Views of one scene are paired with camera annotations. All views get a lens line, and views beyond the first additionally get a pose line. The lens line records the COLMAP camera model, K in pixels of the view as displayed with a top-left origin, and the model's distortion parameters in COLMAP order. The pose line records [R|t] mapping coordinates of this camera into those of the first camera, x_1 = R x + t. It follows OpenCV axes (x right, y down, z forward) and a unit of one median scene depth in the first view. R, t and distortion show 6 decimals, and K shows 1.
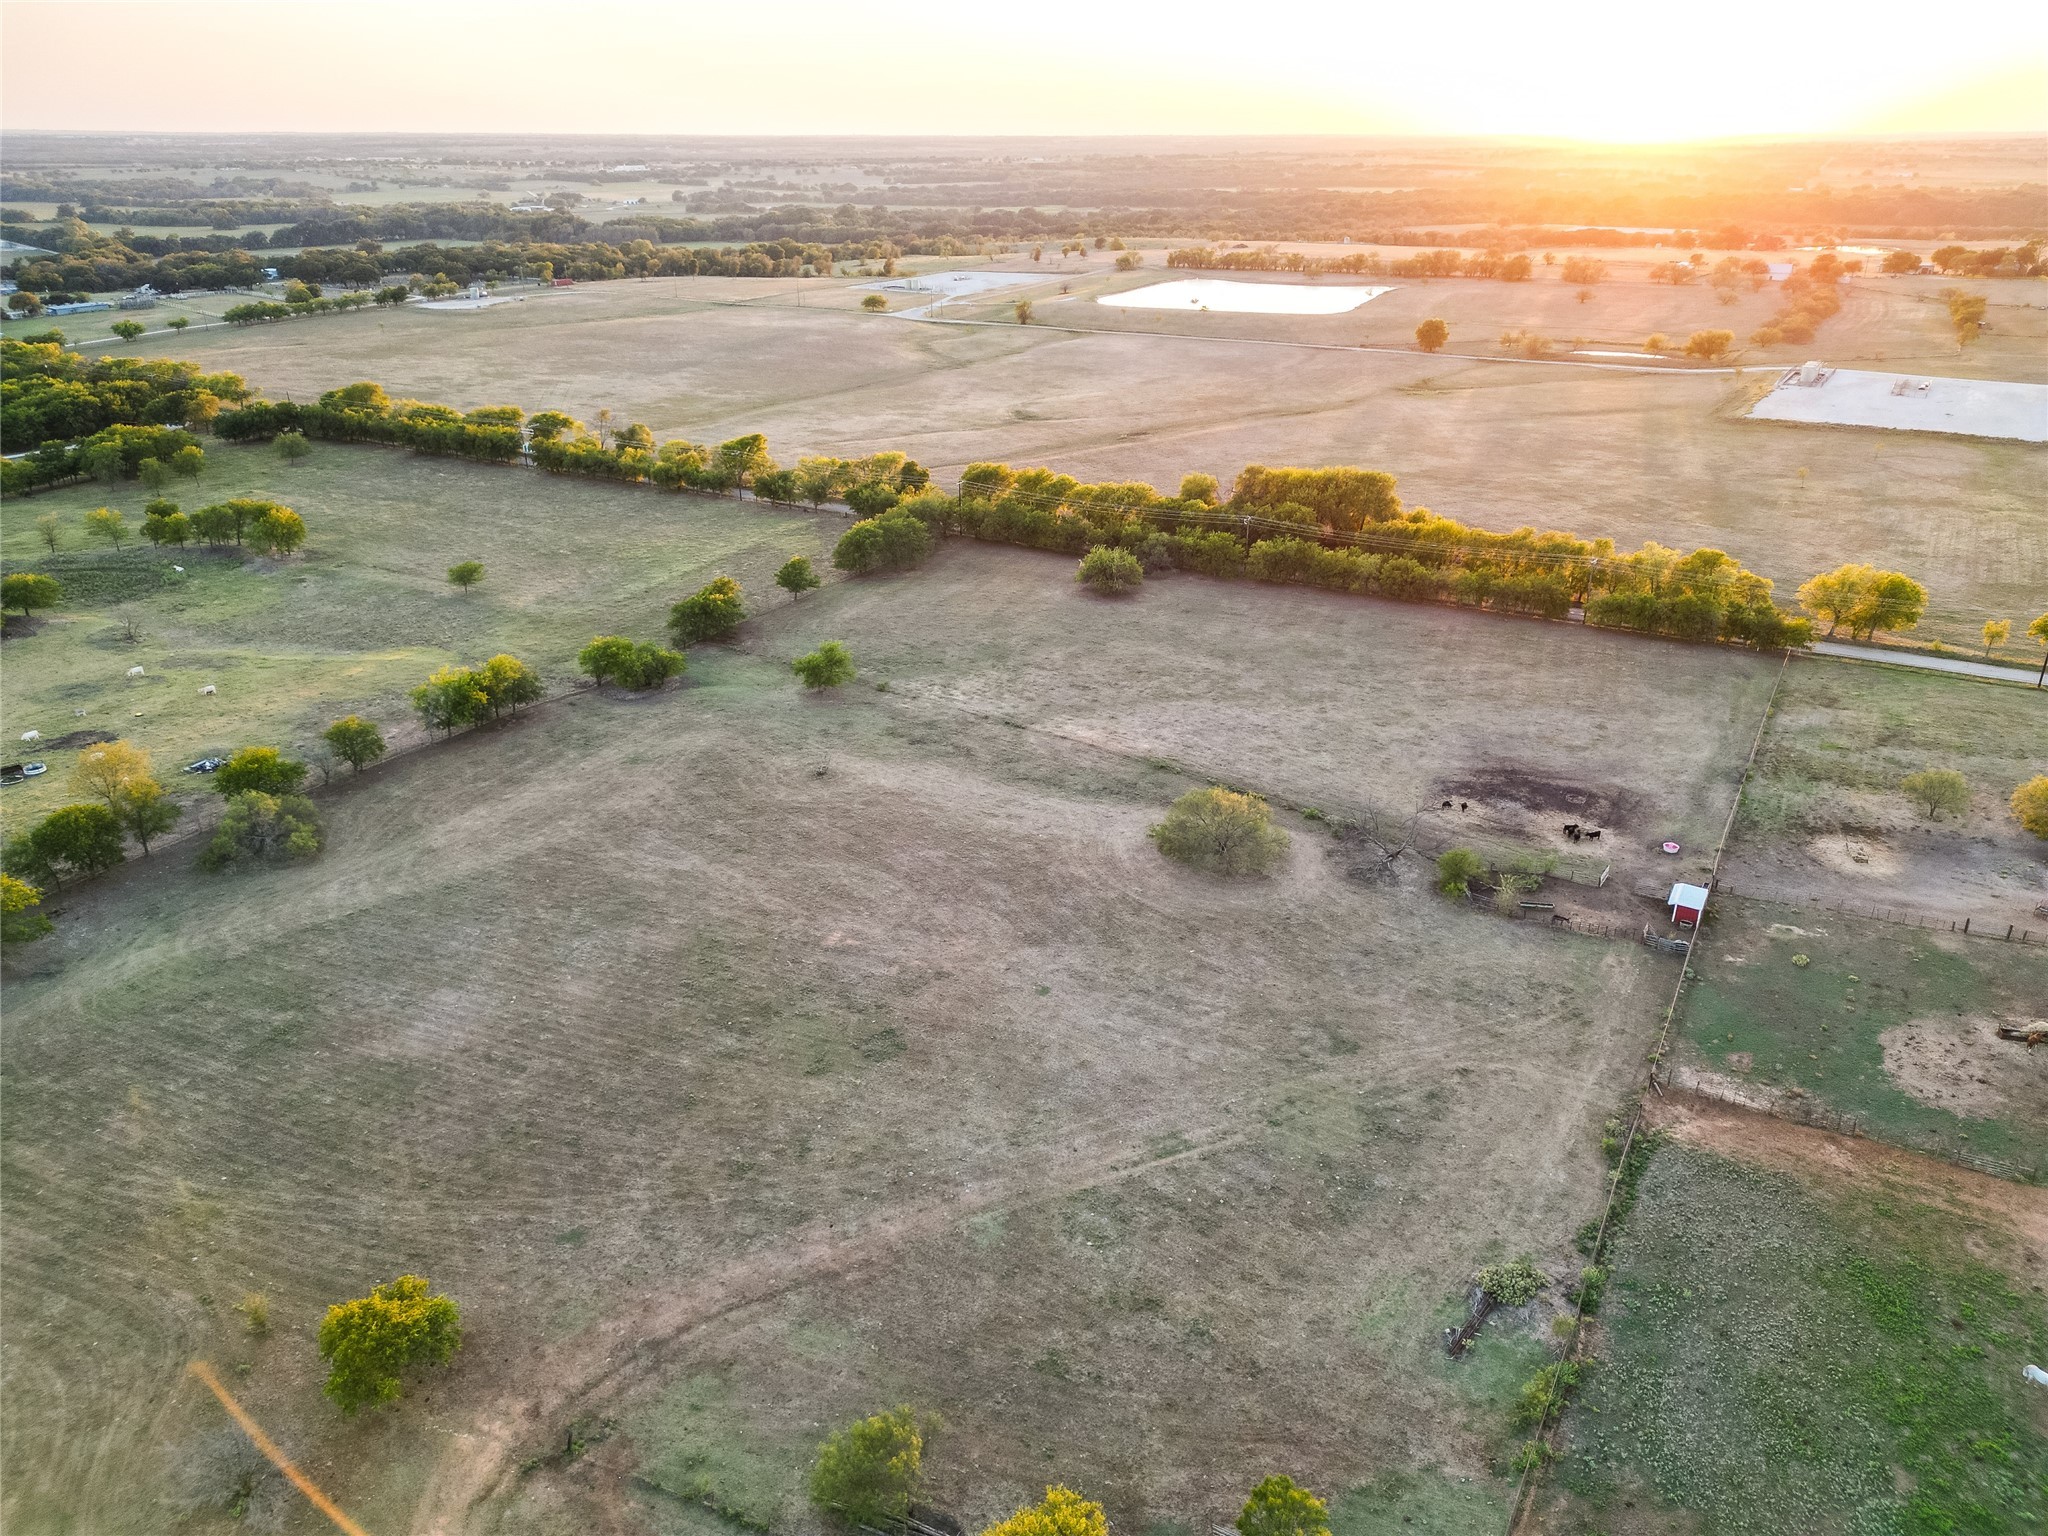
lens RADIAL K [[1421.8, 0, 1026.2], [0, 1421.8, 832.0], [0, 0, 1]] dist [0.064177, -0.052376]
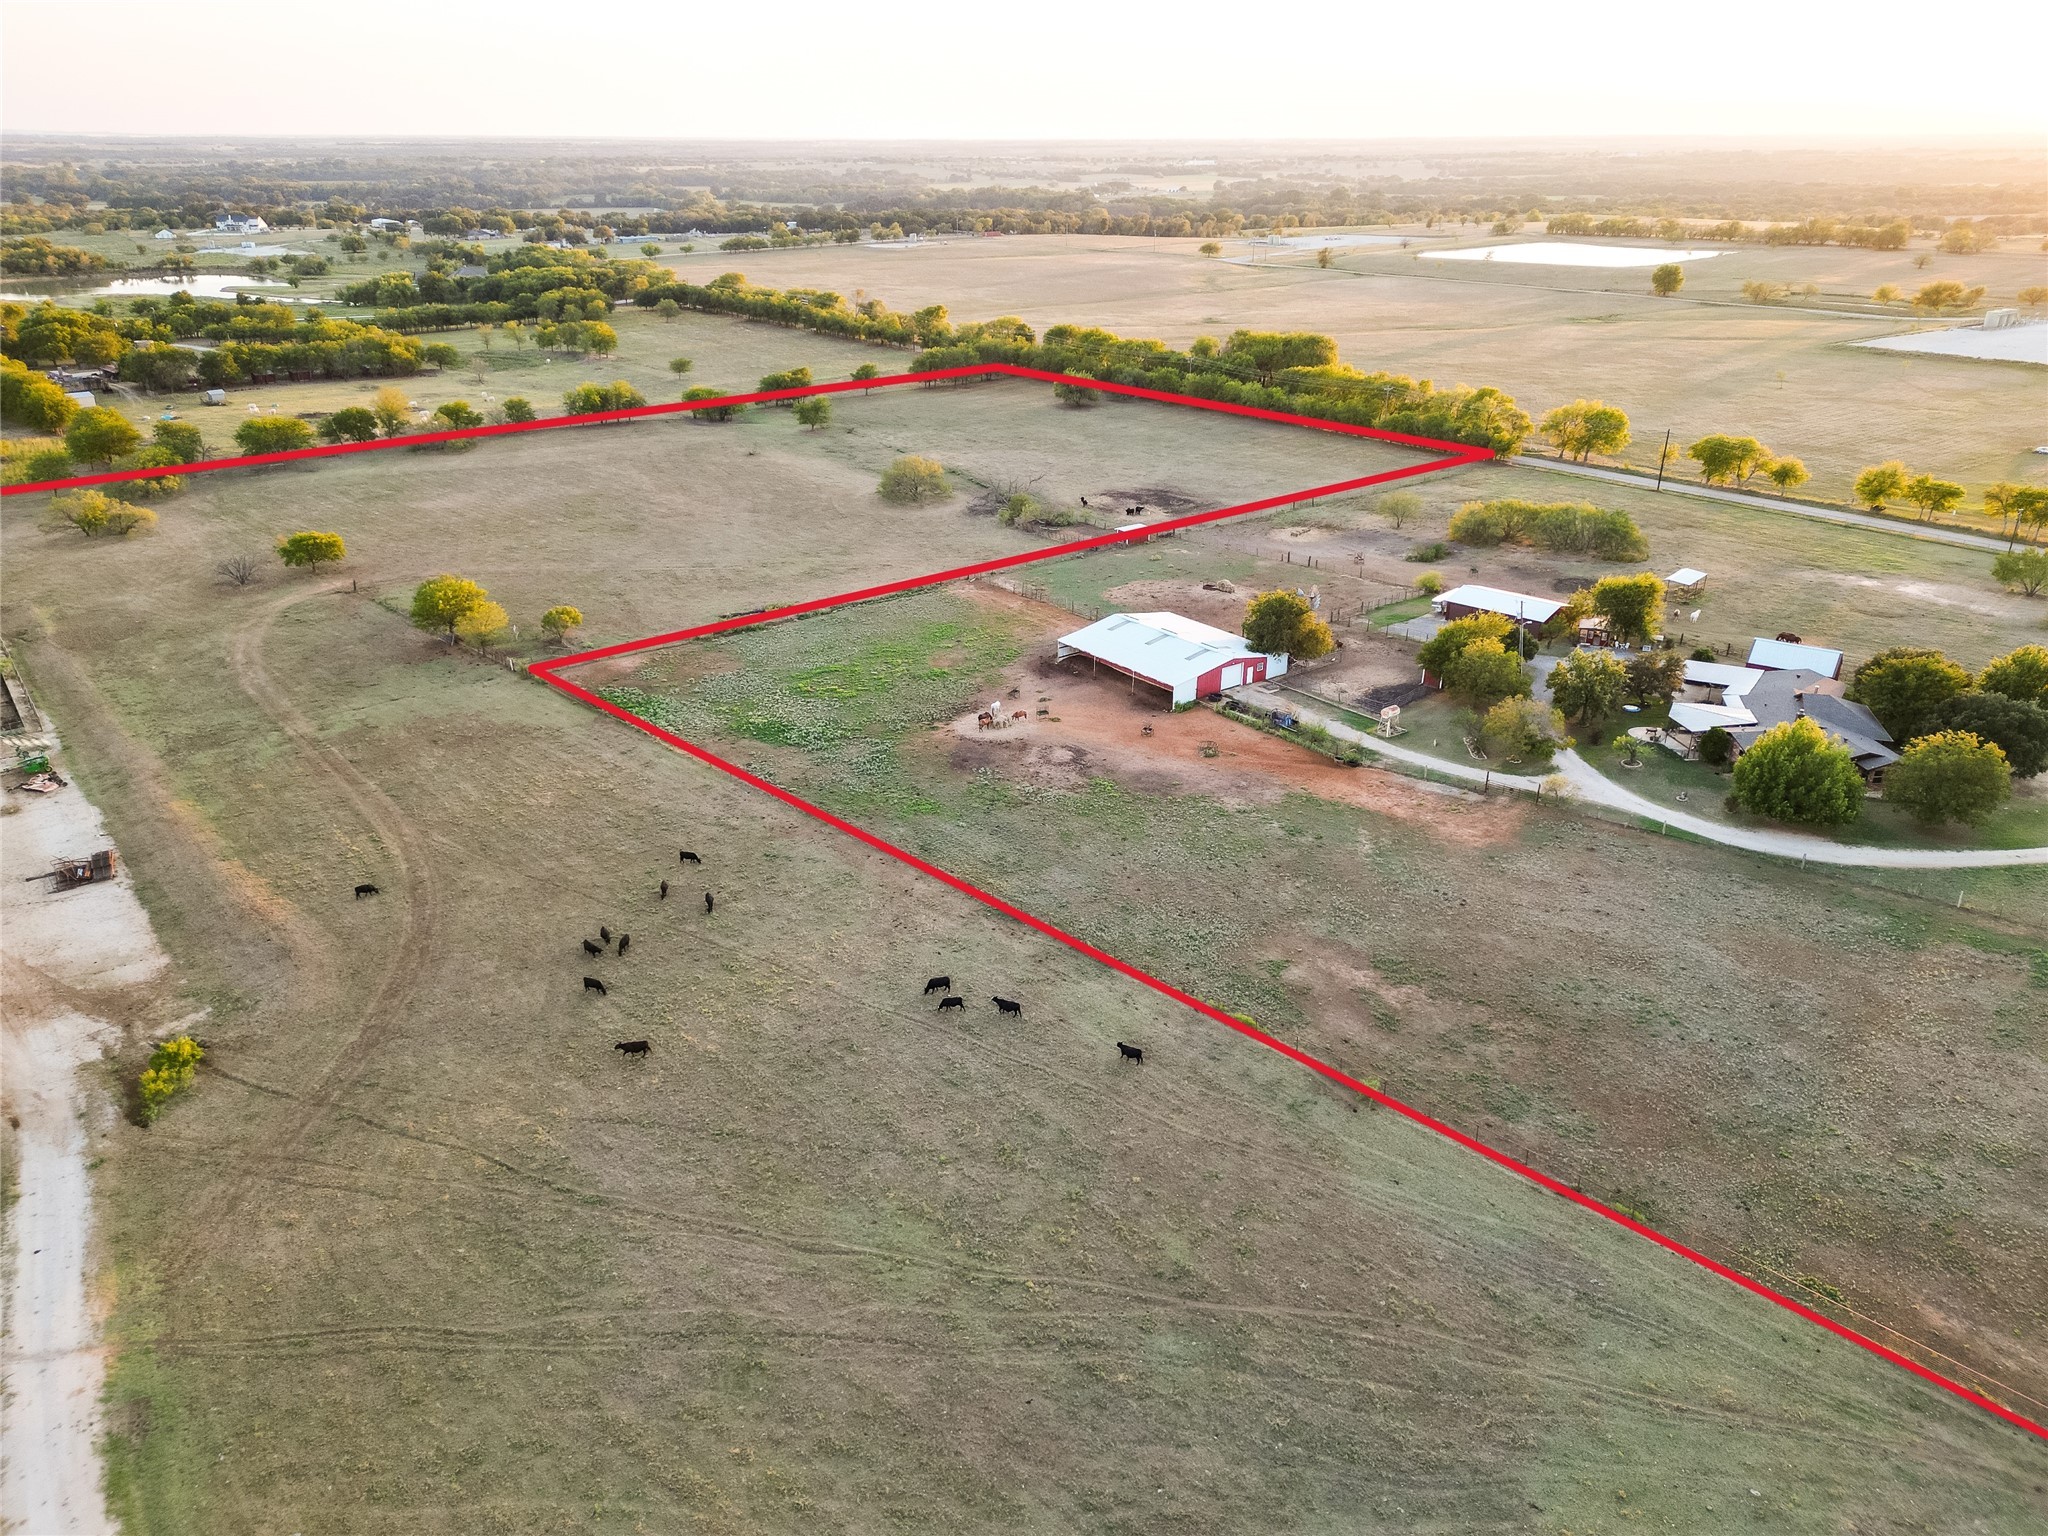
lens RADIAL K [[1421.8, 0, 1017.9], [0, 1421.8, 823.2], [0, 0, 1]] dist [0.064177, -0.052376]
pose [[0.923059, 0.166396, -0.346806, 0.366876], [-0.168989, 0.985350, 0.022987, 0.135764], [0.345550, 0.037388, 0.937655, -0.187759]]
